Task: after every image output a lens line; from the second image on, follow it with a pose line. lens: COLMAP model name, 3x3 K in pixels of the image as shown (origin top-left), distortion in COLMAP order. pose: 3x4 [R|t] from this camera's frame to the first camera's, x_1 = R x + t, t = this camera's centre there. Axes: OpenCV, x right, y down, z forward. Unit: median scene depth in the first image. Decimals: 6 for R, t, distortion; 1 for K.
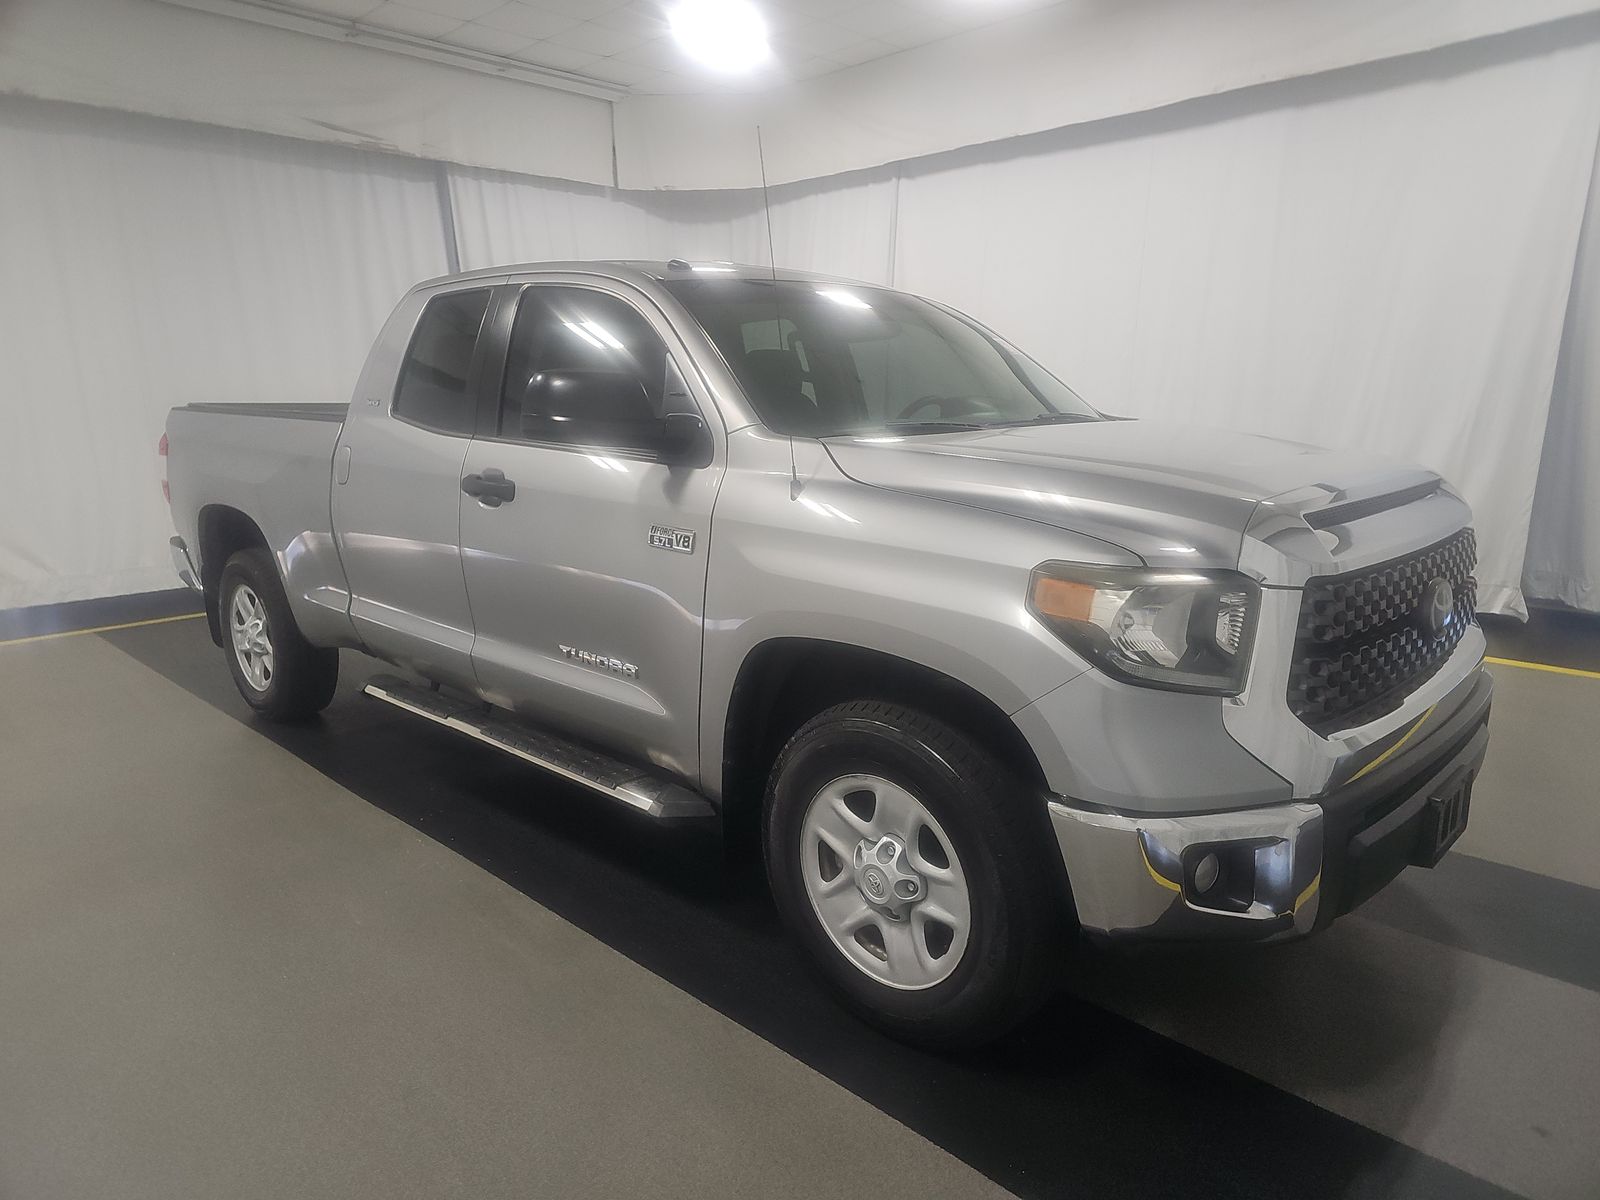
lens RADIAL K [[1027.0, 0, 800.0], [0, 1027.0, 600.0], [0, 0, 1]] dist [-0.002474, -0.000839]
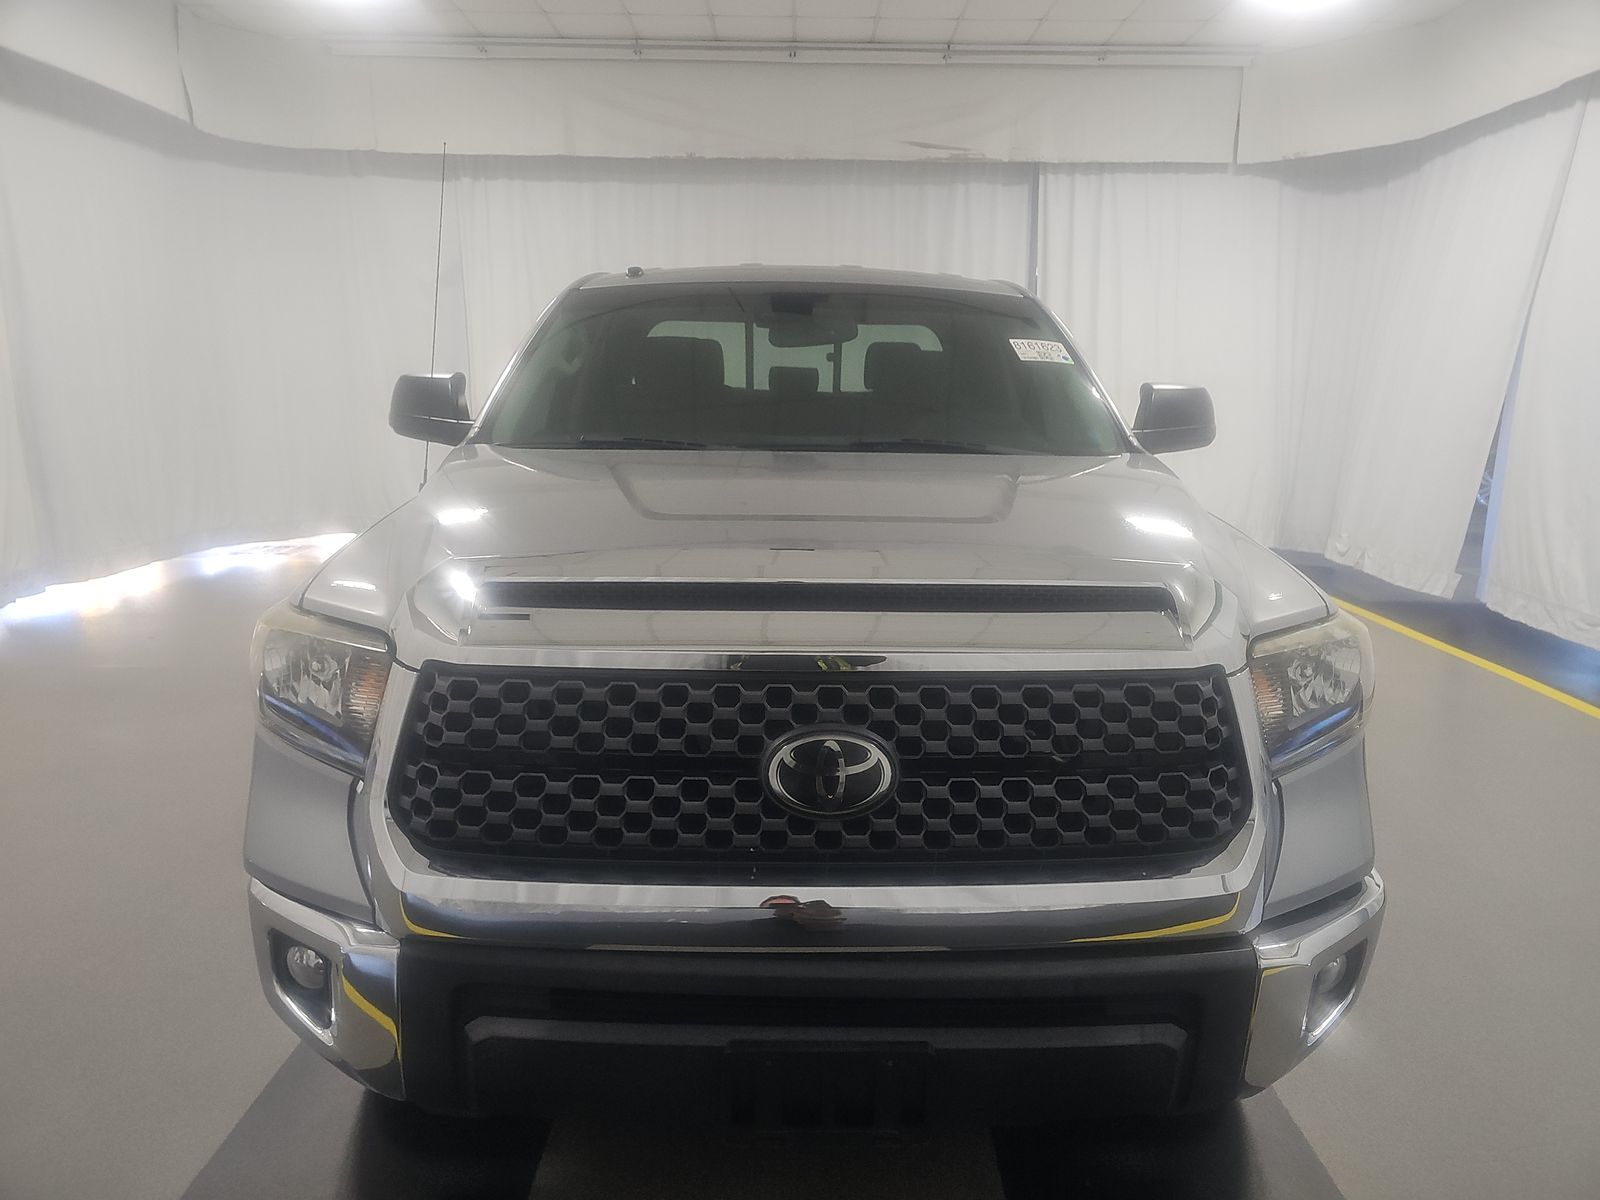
lens RADIAL K [[1027.0, 0, 800.0], [0, 1027.0, 600.0], [0, 0, 1]] dist [-0.002474, -0.000839]
pose [[0.739812, 0.142594, -0.657529, 0.213425], [-0.137503, 0.988700, 0.059704, -0.027109], [0.658613, 0.046243, 0.751060, 0.103374]]
